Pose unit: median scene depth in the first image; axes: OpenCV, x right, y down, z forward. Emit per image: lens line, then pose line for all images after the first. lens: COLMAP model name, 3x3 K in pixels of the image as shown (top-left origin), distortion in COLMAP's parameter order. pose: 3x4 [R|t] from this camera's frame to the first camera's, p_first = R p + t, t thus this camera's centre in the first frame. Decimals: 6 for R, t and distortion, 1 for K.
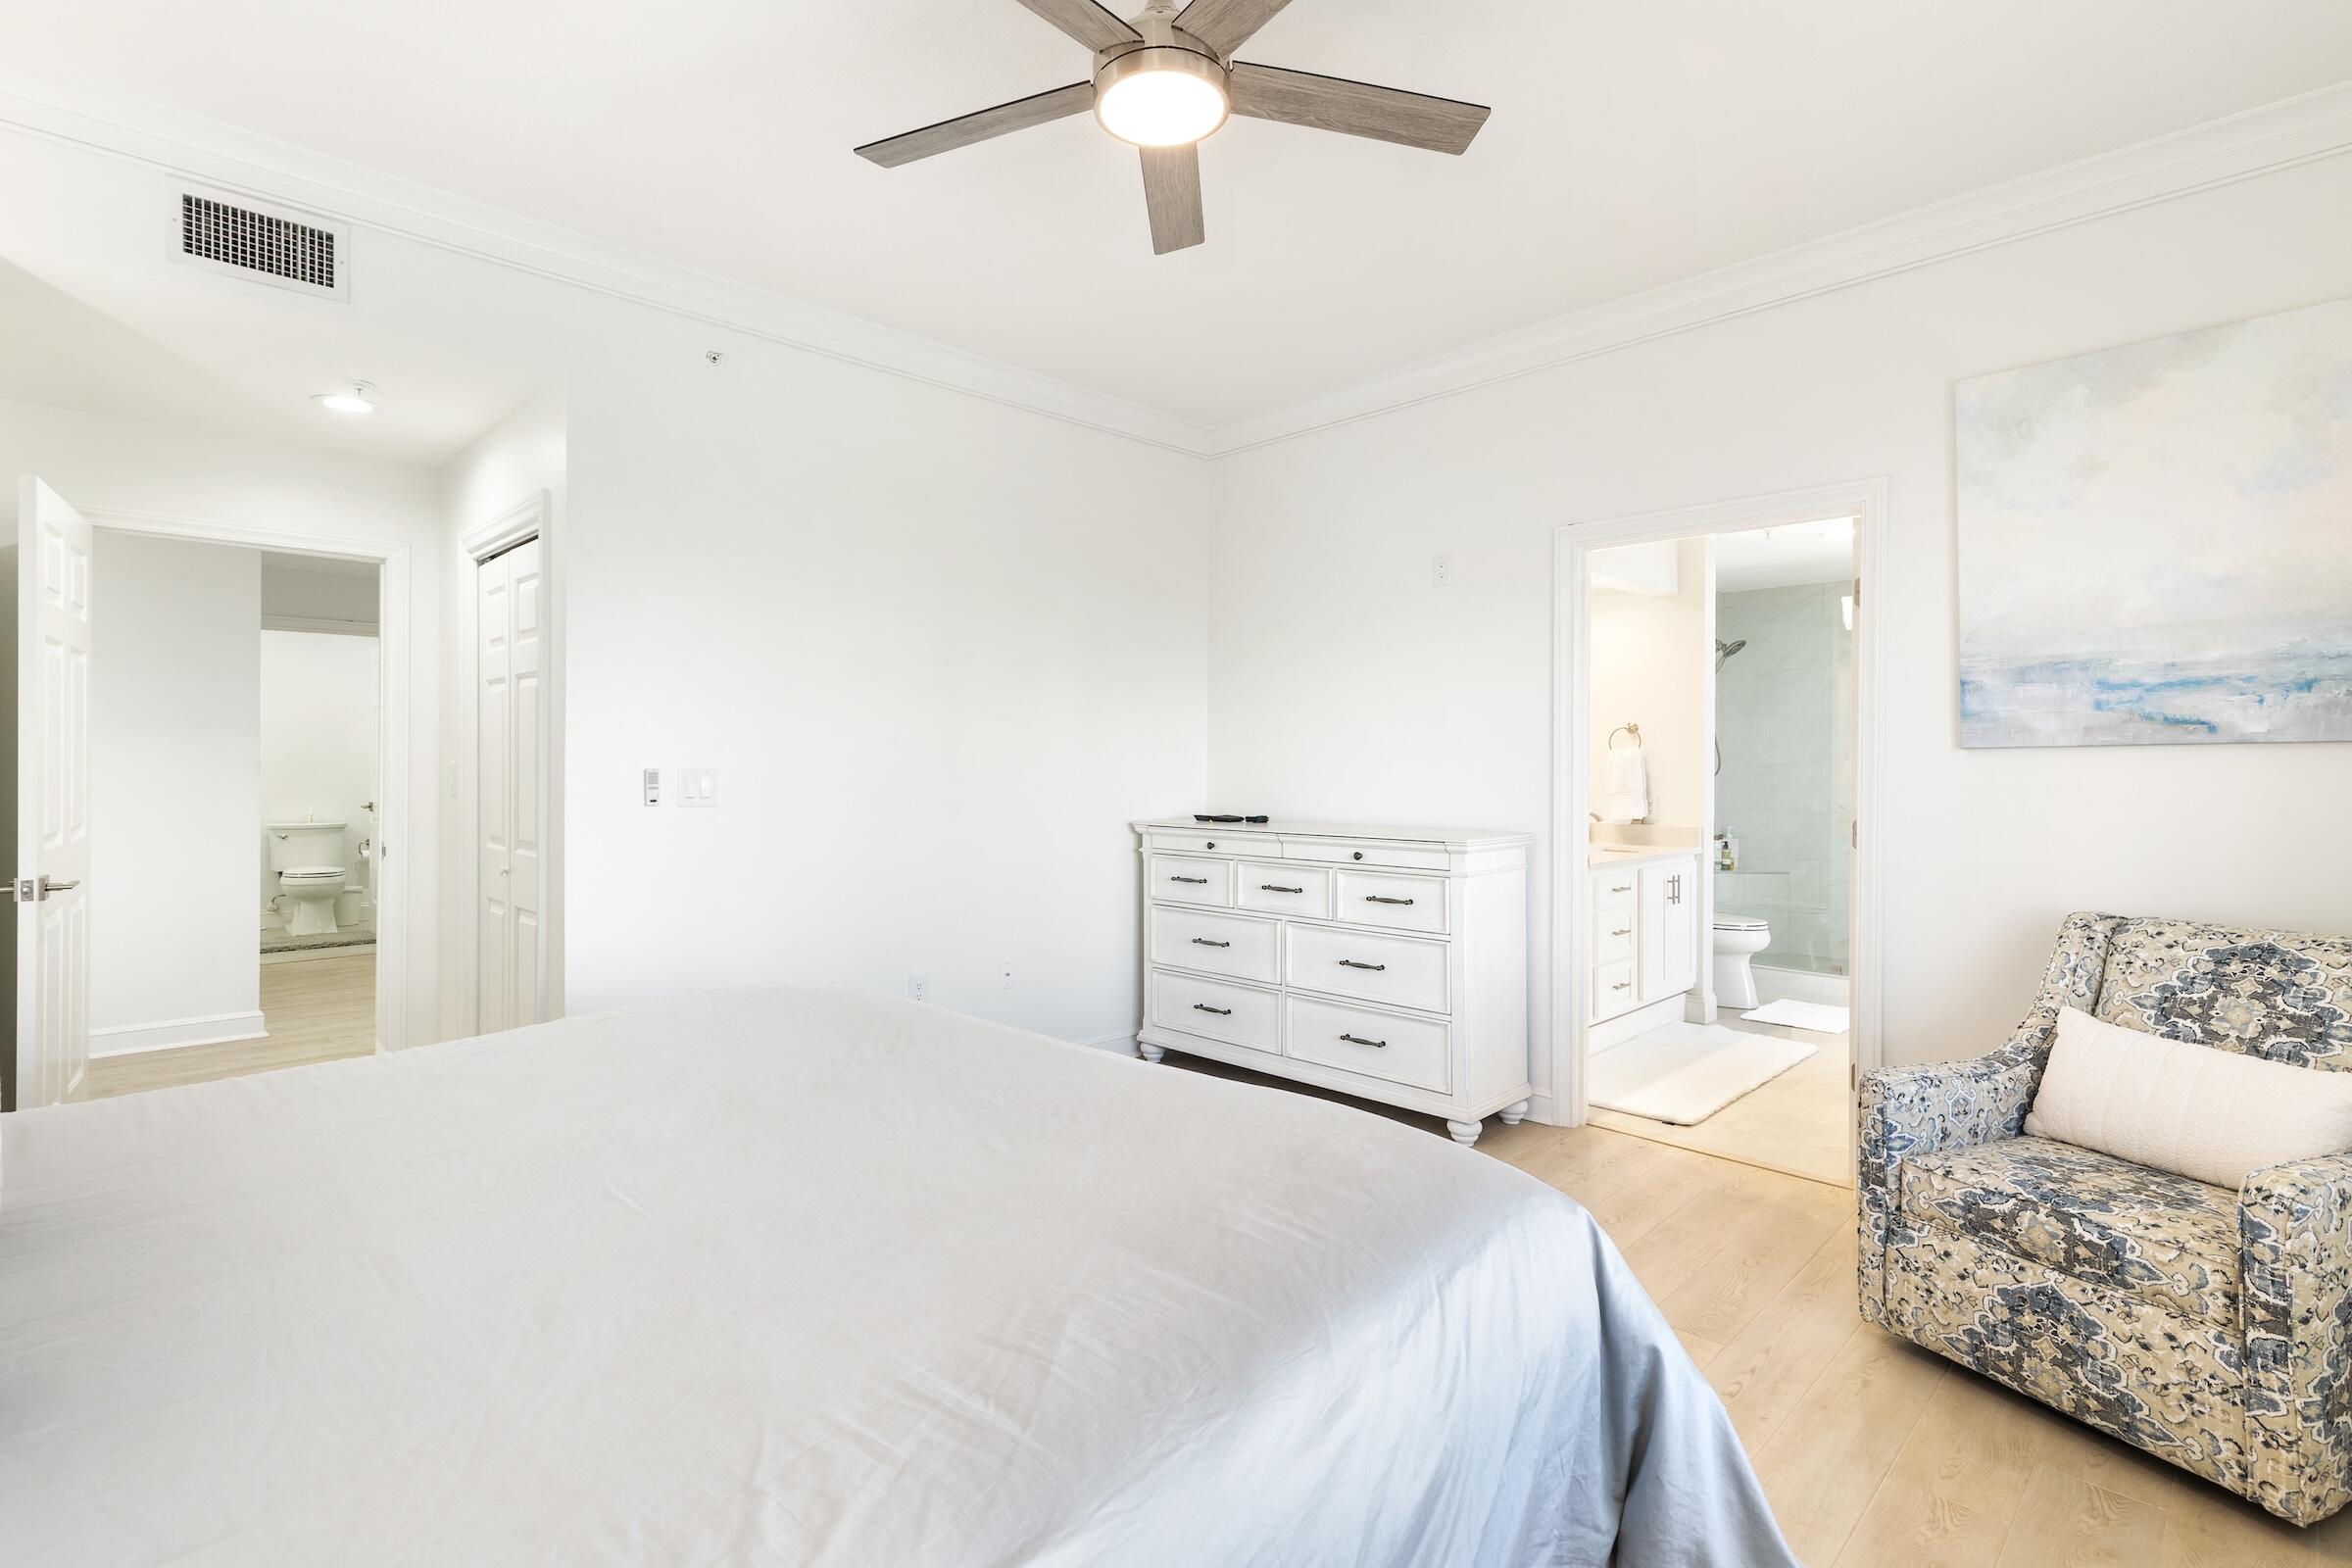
lens RADIAL K [[1122.7, 0, 1176.0], [0, 1122.7, 784.0], [0, 0, 1]] dist [0.001980, -0.000005]
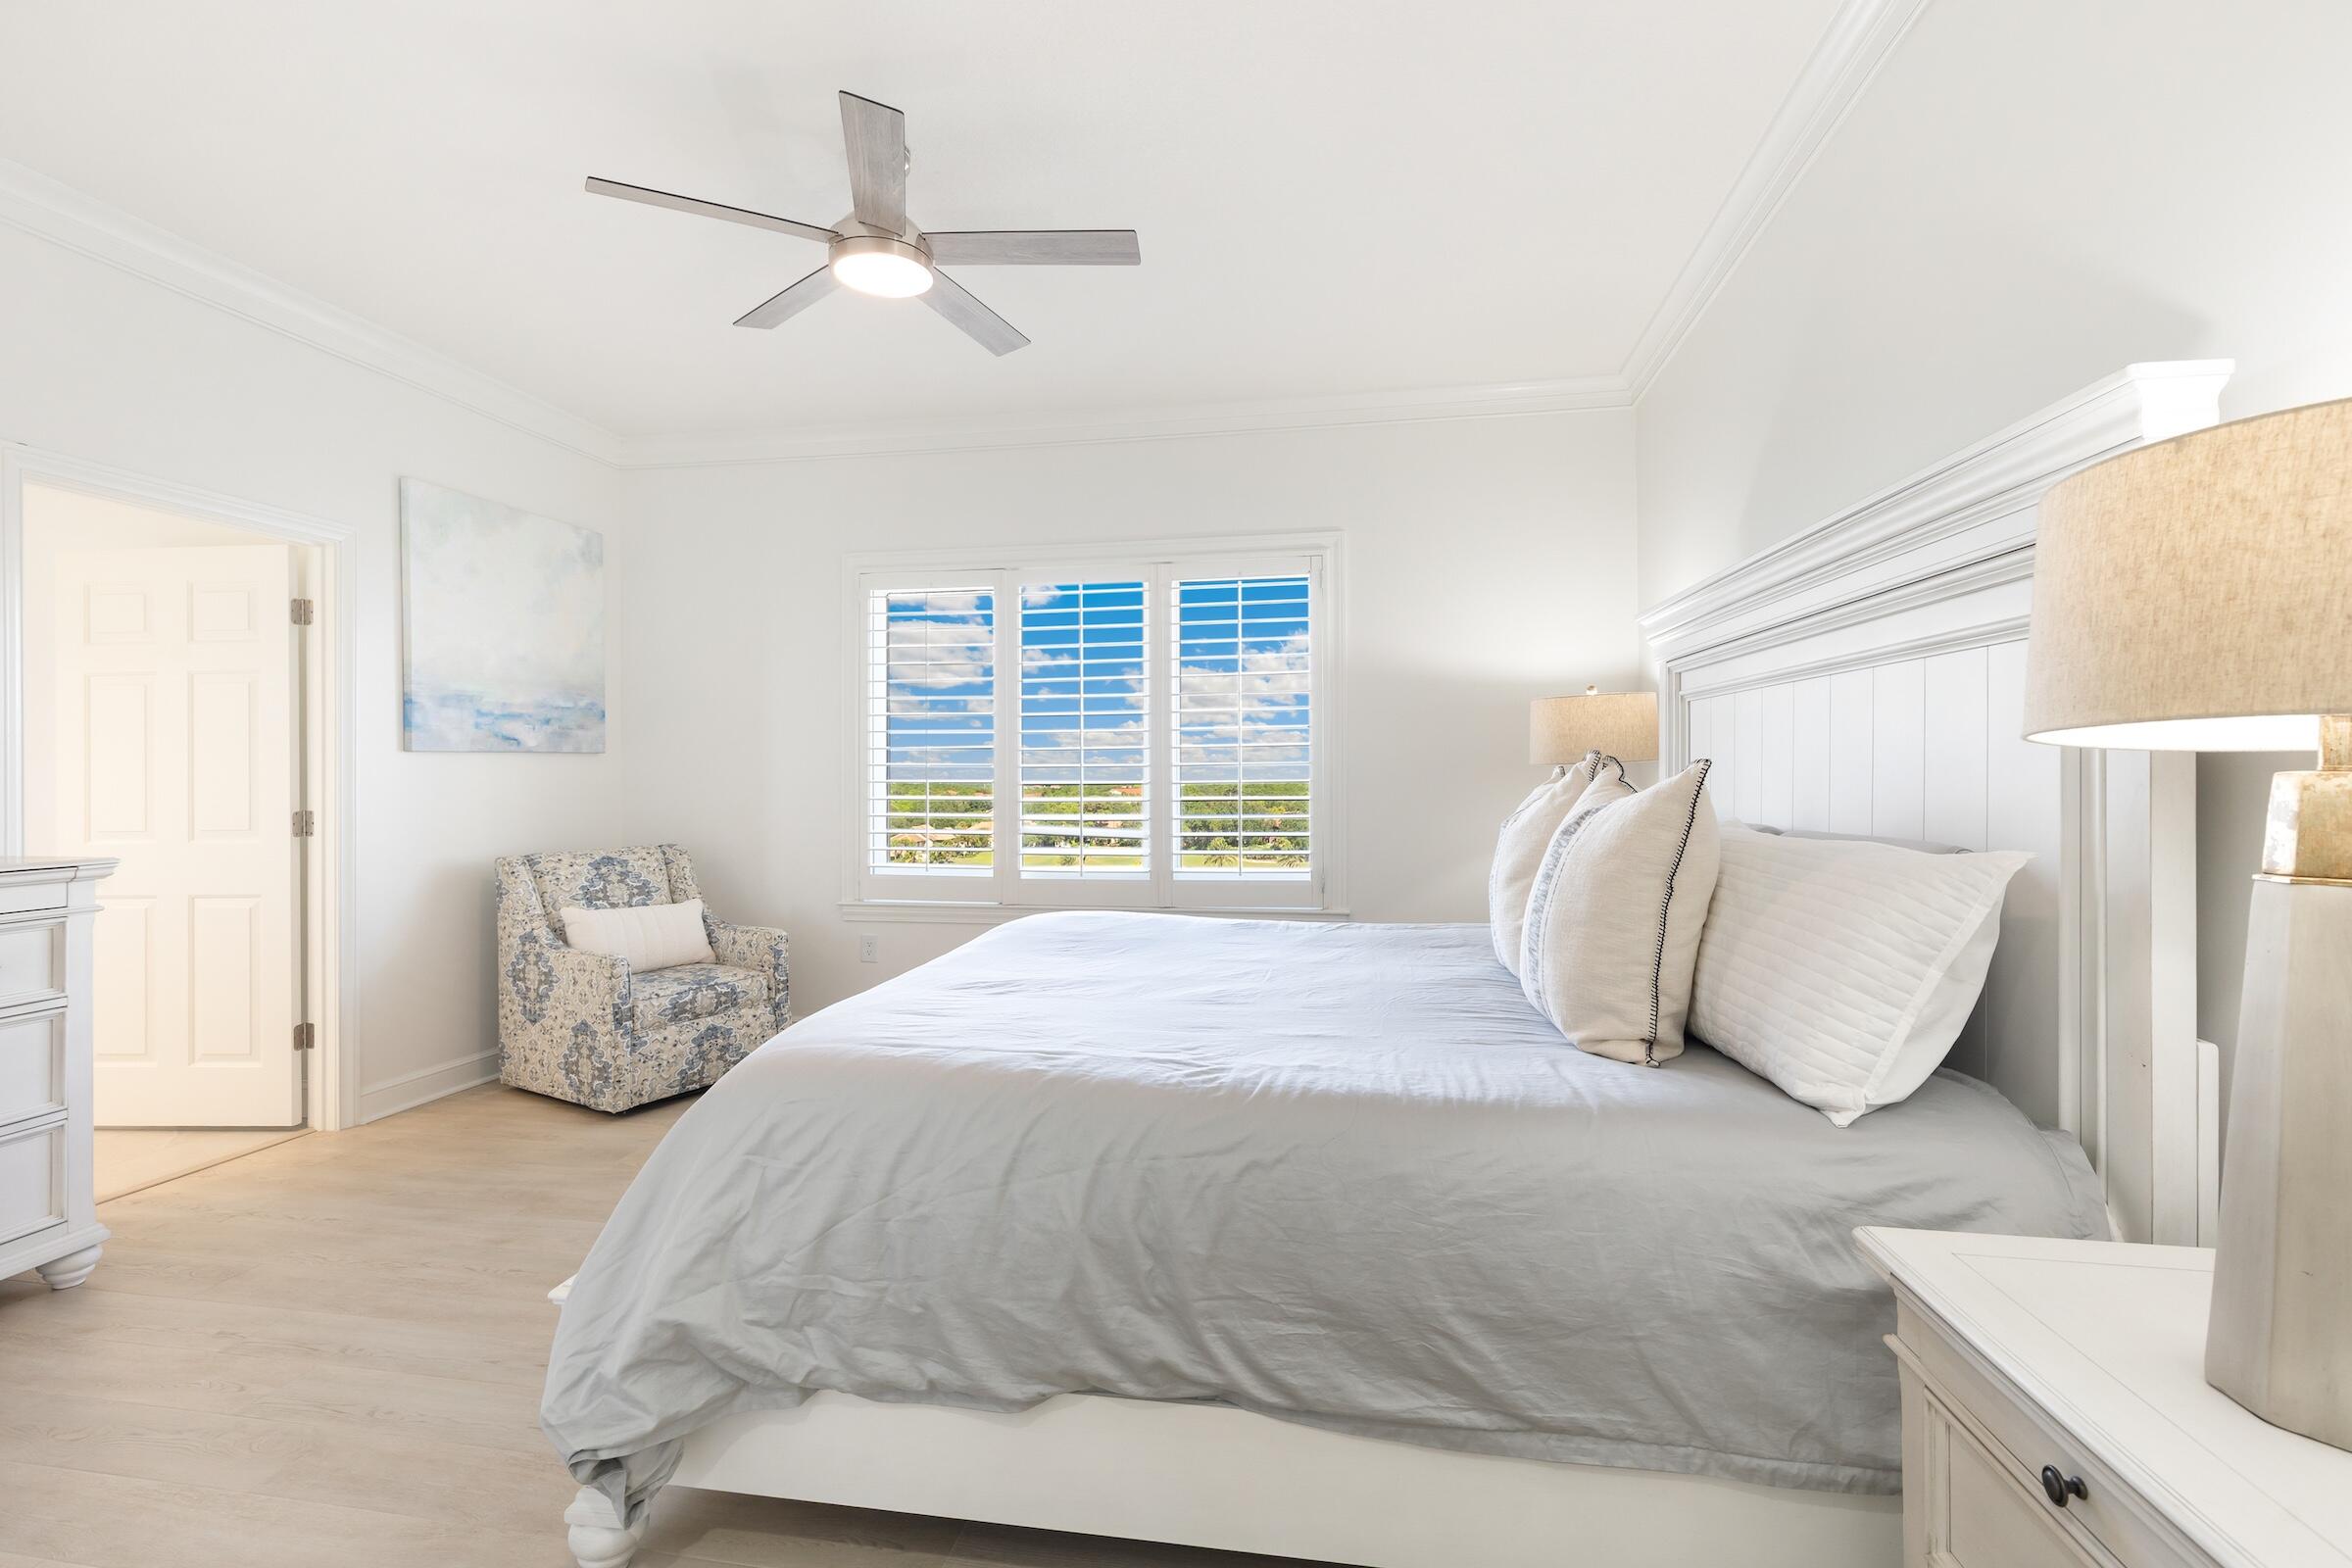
lens RADIAL K [[1091.7, 0, 1183.1], [0, 1091.7, 757.5], [0, 0, 1]] dist [0.020310, -0.000014]
pose [[-0.587270, 0.010165, 0.809327, -0.931685], [0.012531, 0.999915, -0.003466, -0.007833], [-0.809294, 0.008106, -0.587348, 1.045873]]
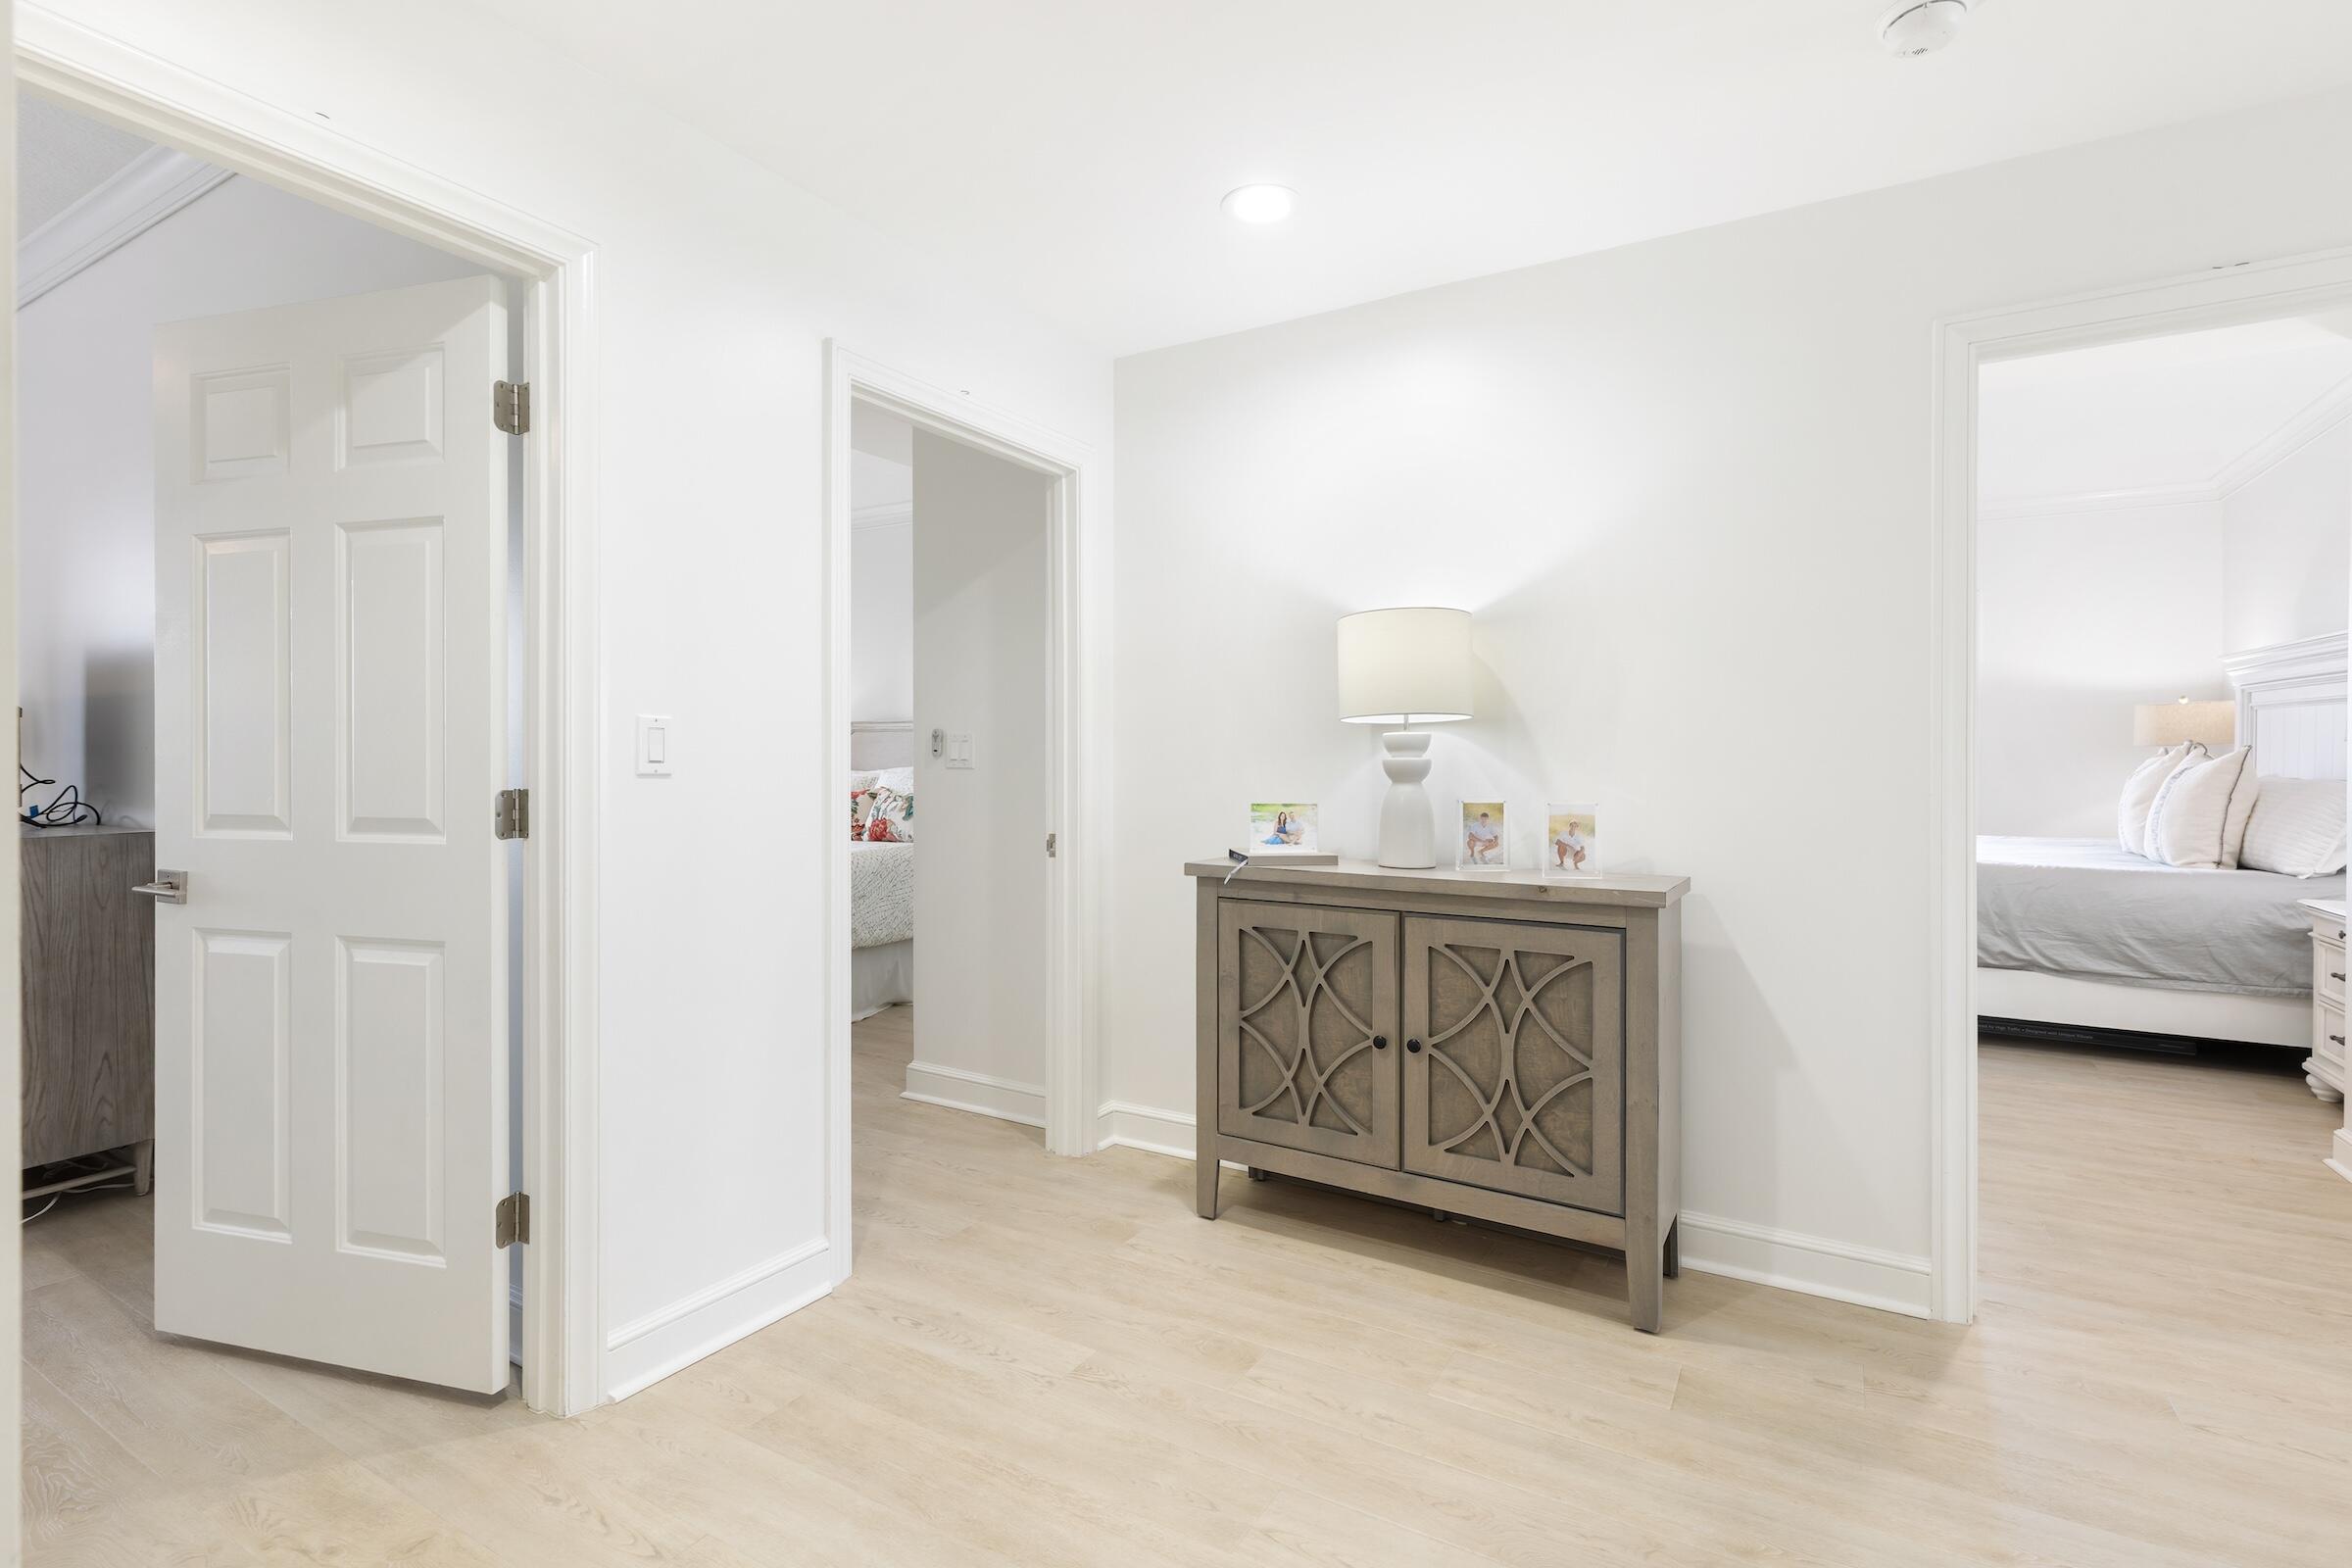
lens RADIAL K [[1066.3, 0, 1257.0], [0, 1066.3, 748.6], [0, 0, 1]] dist [0.013744, -0.000382]
pose [[-0.277990, -0.000171, 0.960584, -2.933043], [0.012587, 0.999913, 0.003821, -0.051625], [-0.960501, 0.013153, -0.277964, 4.164882]]
